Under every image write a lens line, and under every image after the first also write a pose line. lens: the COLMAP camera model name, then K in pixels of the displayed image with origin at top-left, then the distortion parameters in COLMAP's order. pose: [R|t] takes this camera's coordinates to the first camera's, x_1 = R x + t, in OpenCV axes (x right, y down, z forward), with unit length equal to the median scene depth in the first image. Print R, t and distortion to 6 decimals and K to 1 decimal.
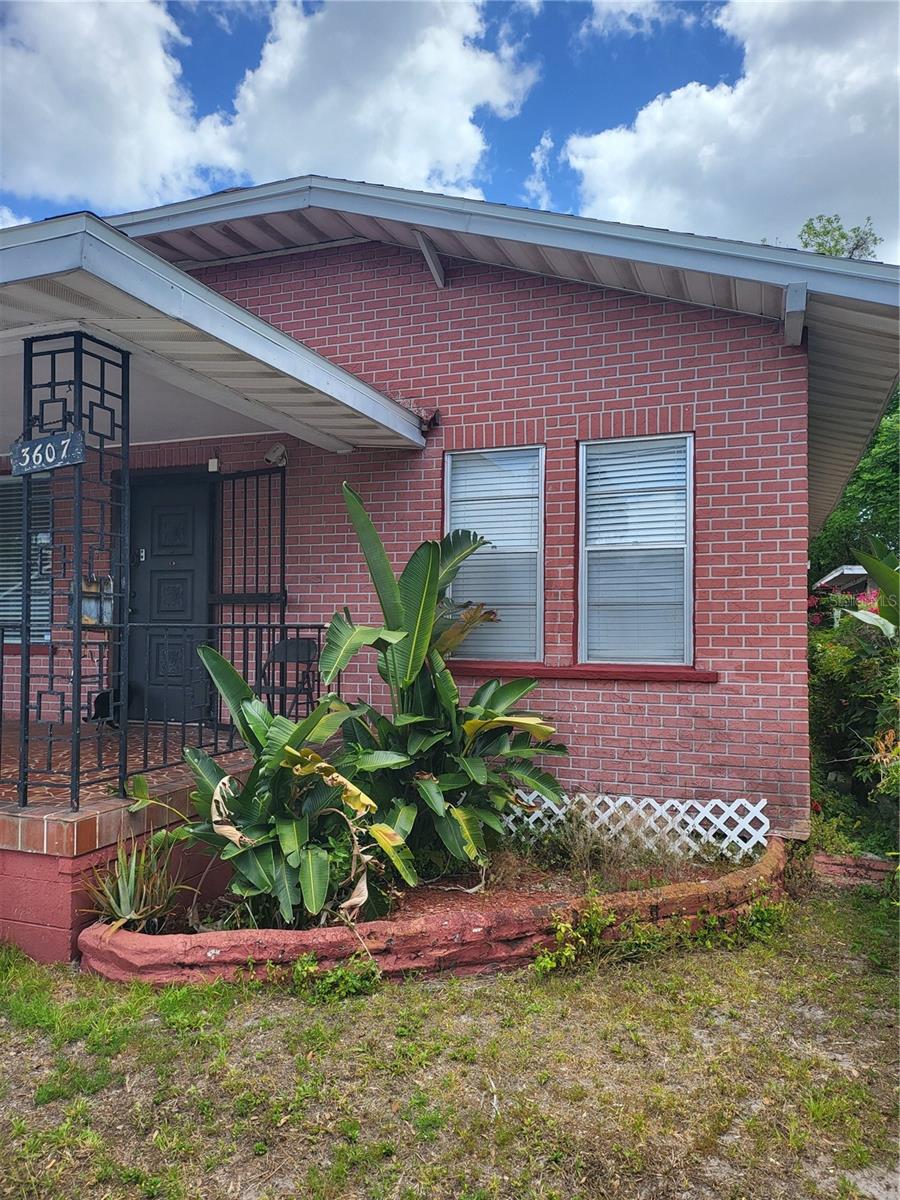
lens RADIAL K [[839.4, 0, 449.9], [0, 839.4, 601.8], [0, 0, 1]] dist [0.065369, -0.065275]
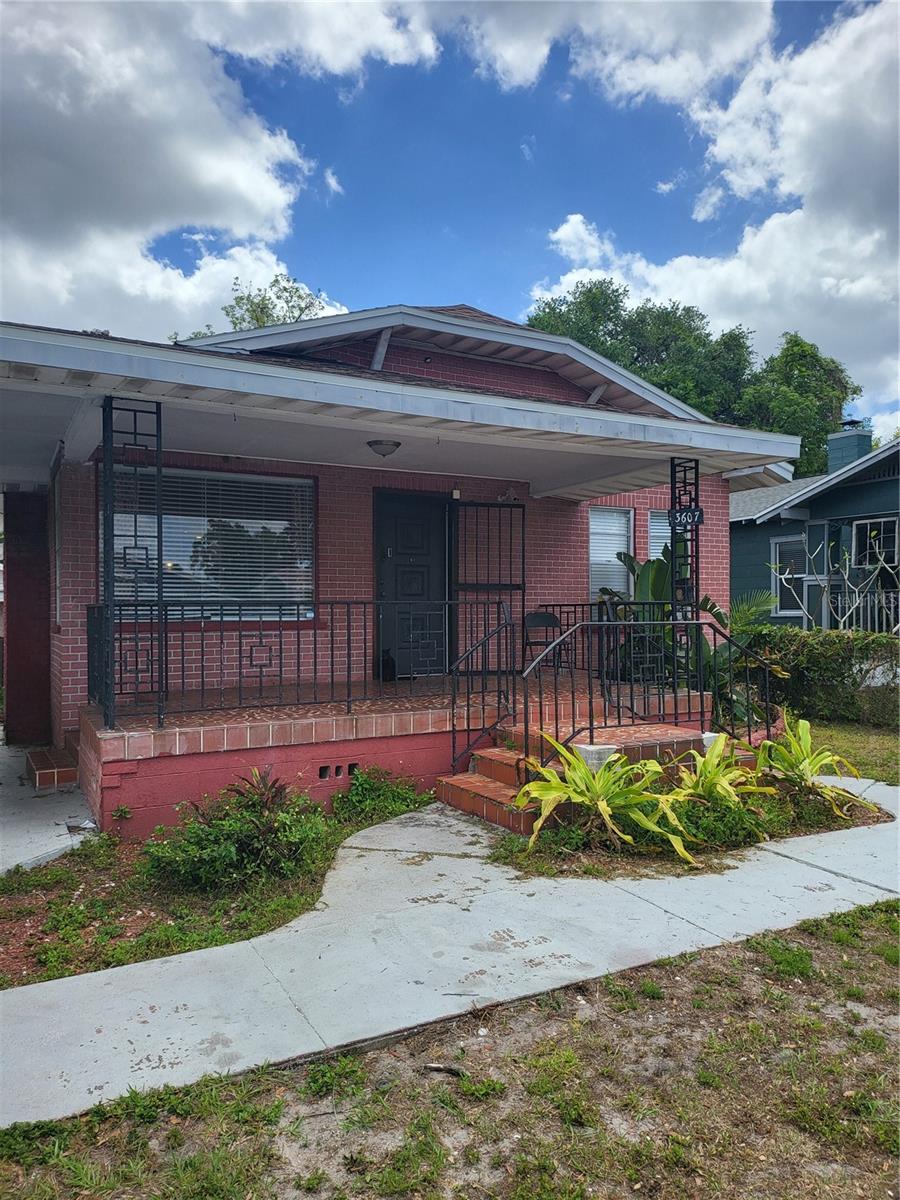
lens RADIAL K [[839.4, 0, 449.9], [0, 839.4, 601.8], [0, 0, 1]] dist [0.065369, -0.065275]
pose [[0.654859, 0.004235, 0.755740, -1.386589], [-0.015257, 0.999855, 0.007617, 0.011723], [-0.755597, -0.016518, 0.654828, 0.061659]]
